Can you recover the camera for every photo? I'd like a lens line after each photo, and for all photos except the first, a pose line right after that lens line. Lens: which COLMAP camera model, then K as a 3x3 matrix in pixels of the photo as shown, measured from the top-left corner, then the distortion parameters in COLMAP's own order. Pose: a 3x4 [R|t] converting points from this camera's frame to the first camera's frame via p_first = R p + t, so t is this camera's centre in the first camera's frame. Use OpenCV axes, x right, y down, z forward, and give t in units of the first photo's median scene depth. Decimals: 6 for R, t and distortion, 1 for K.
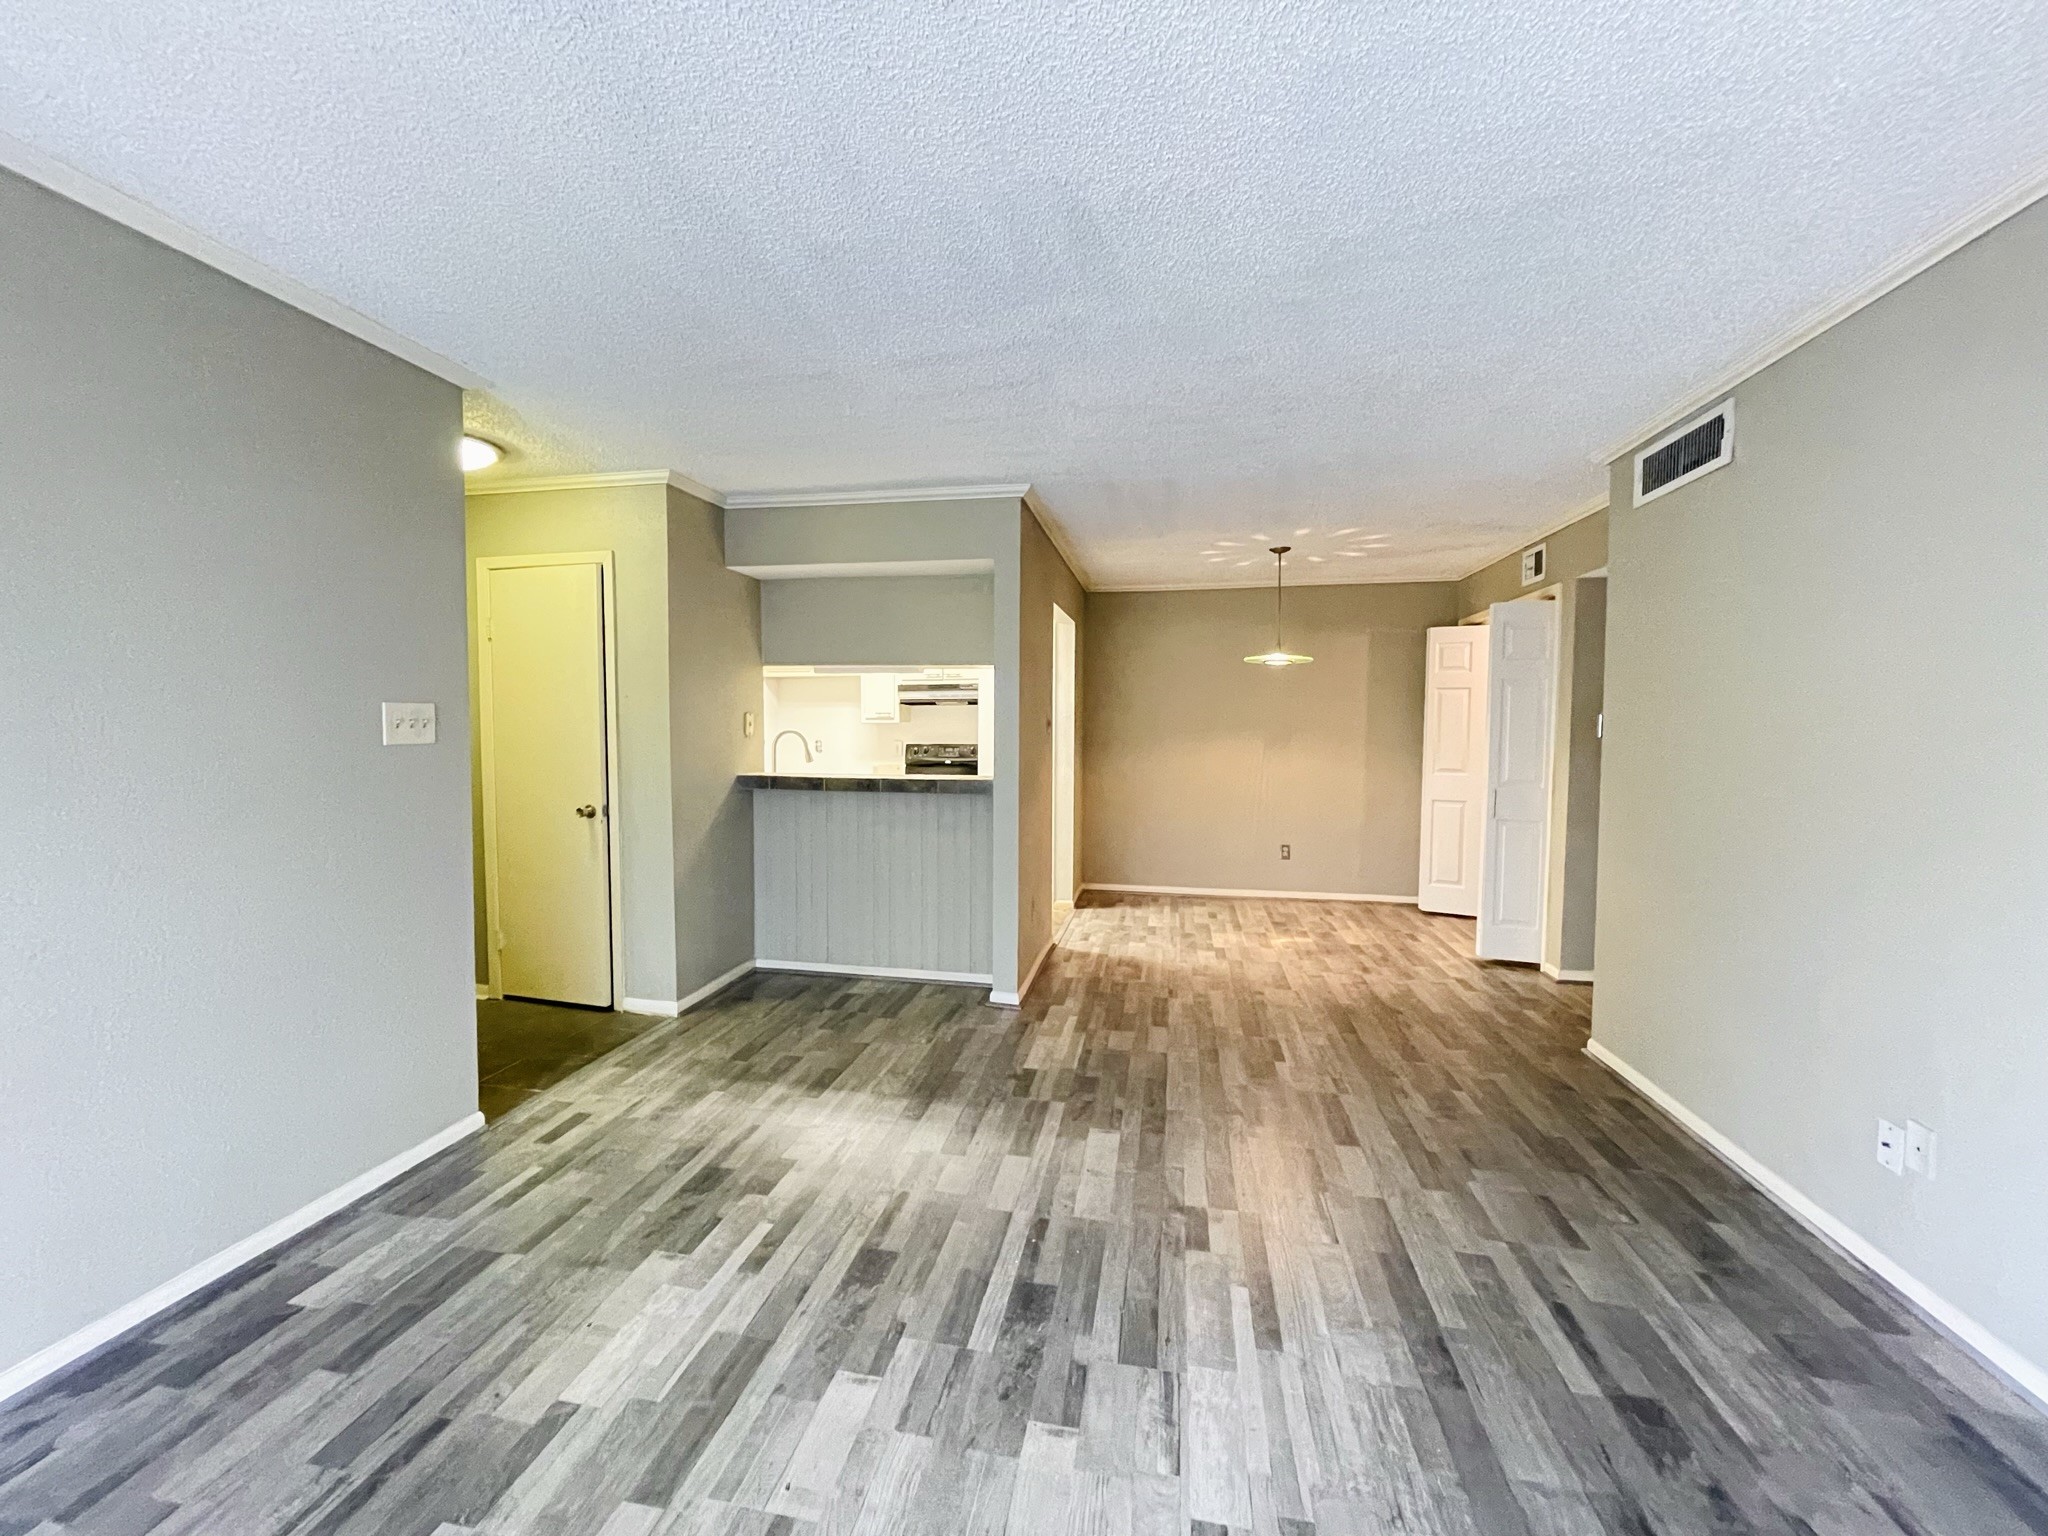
lens RADIAL K [[830.6, 0, 1011.9], [0, 830.6, 773.4], [0, 0, 1]] dist [0.002582, 0.000658]
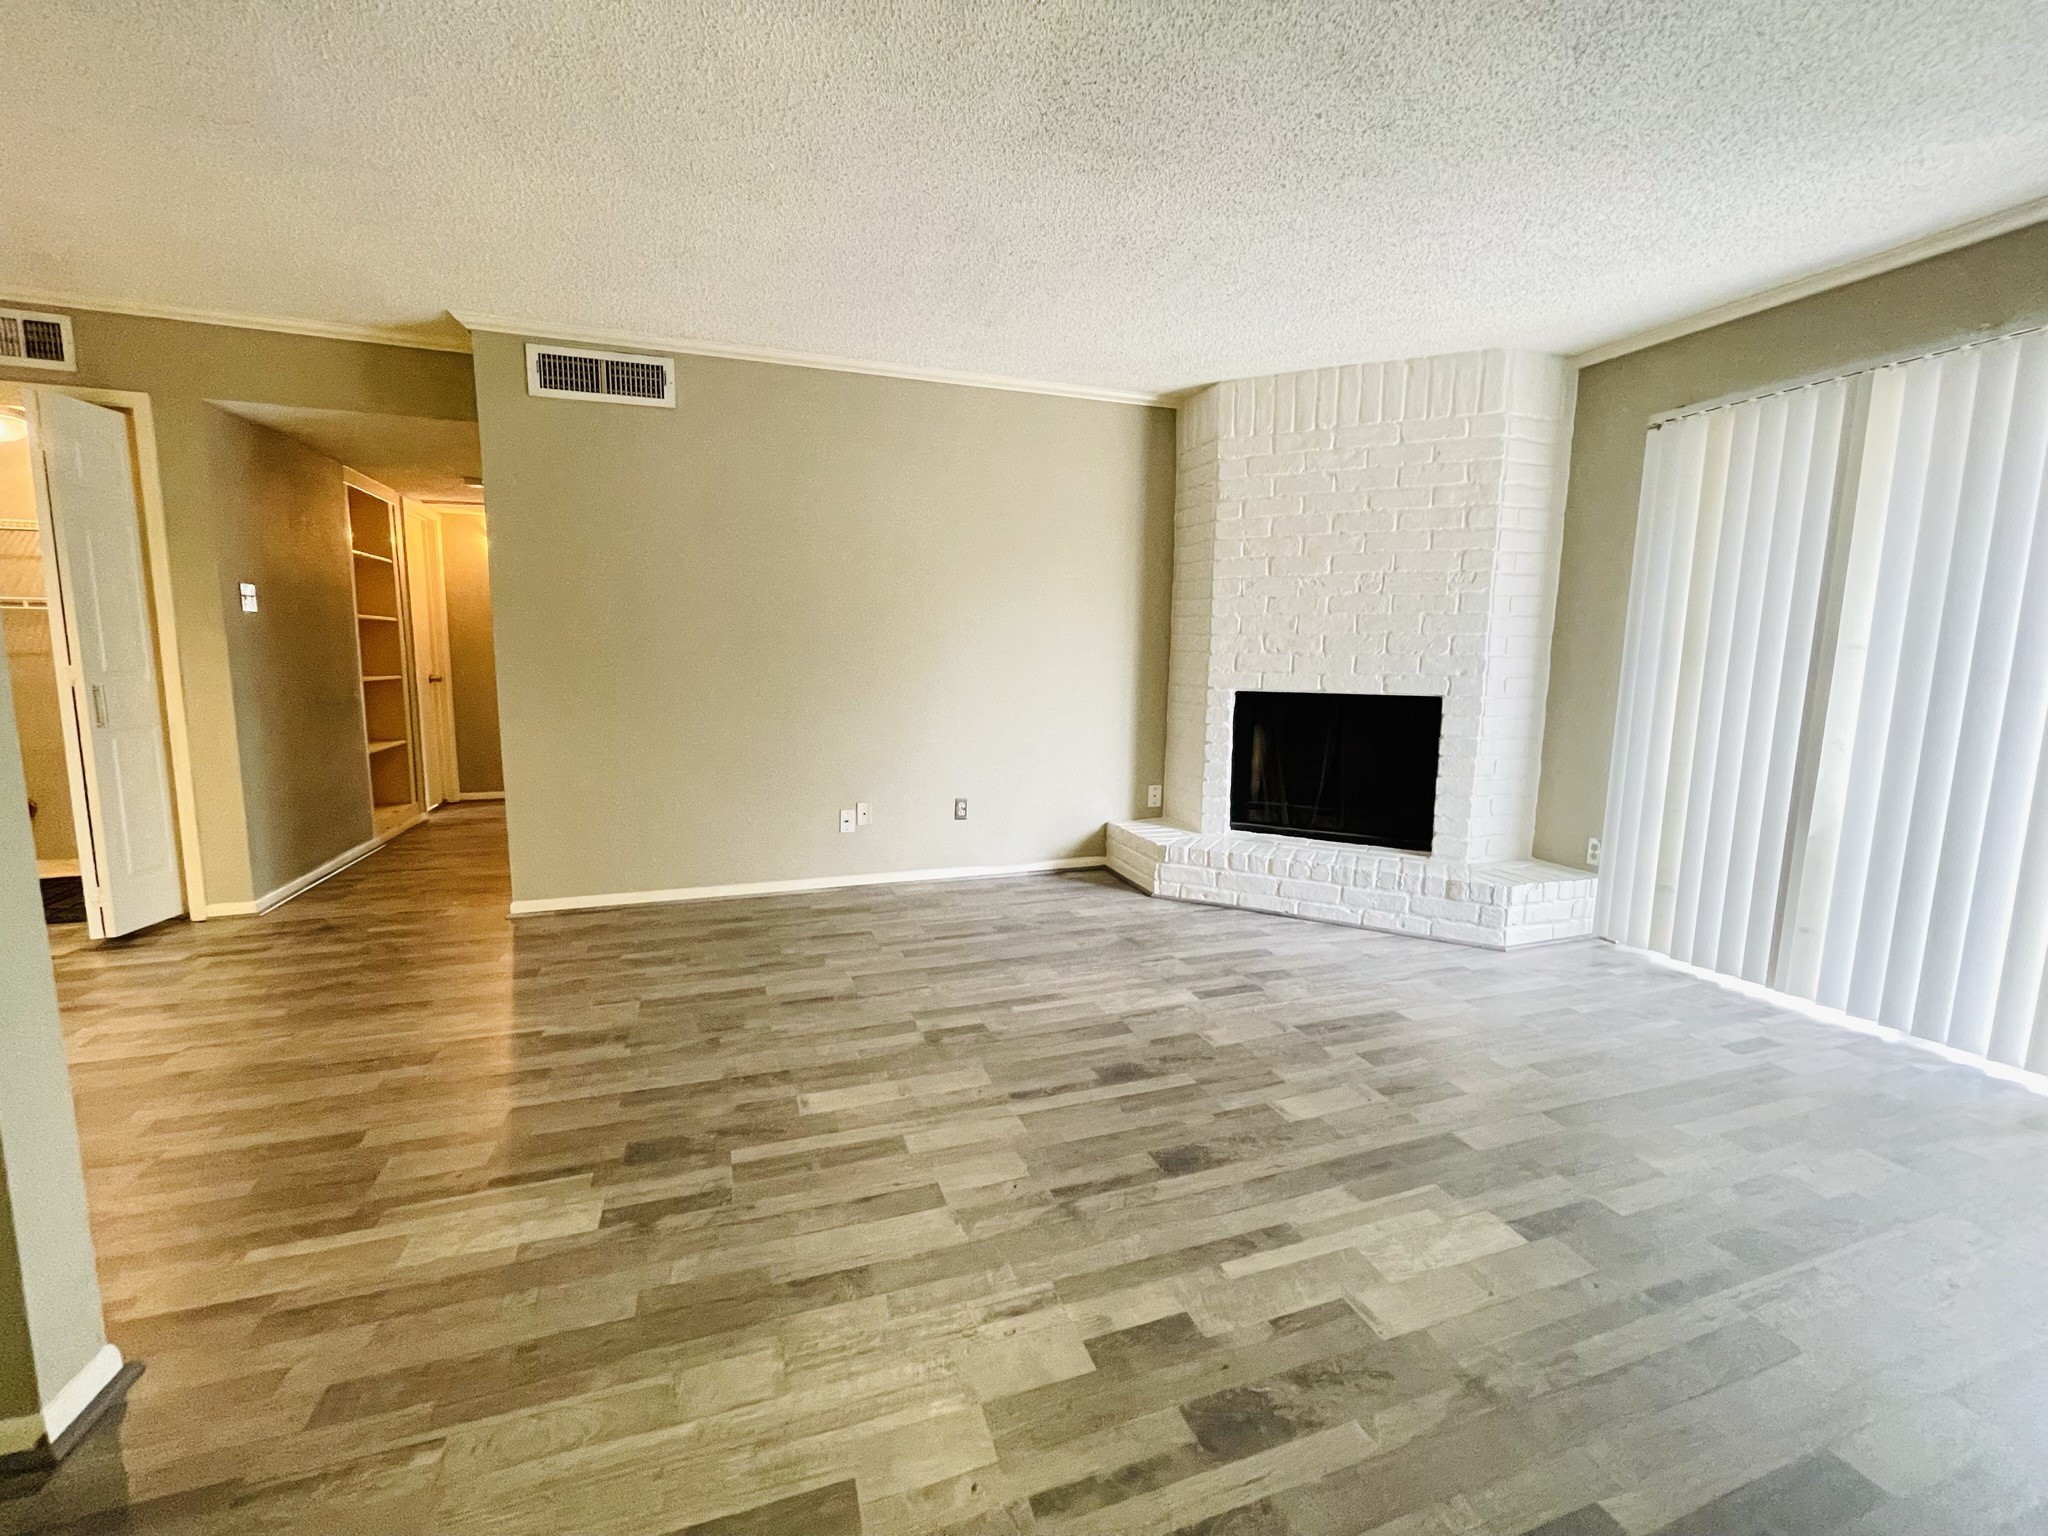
lens RADIAL K [[830.6, 0, 1011.5], [0, 830.6, 757.0], [0, 0, 1]] dist [0.002582, 0.000658]
pose [[-0.498999, -0.120622, 0.858167, -0.785843], [0.036438, 0.986470, 0.159843, -0.008159], [-0.865836, 0.111032, -0.487852, 1.509715]]
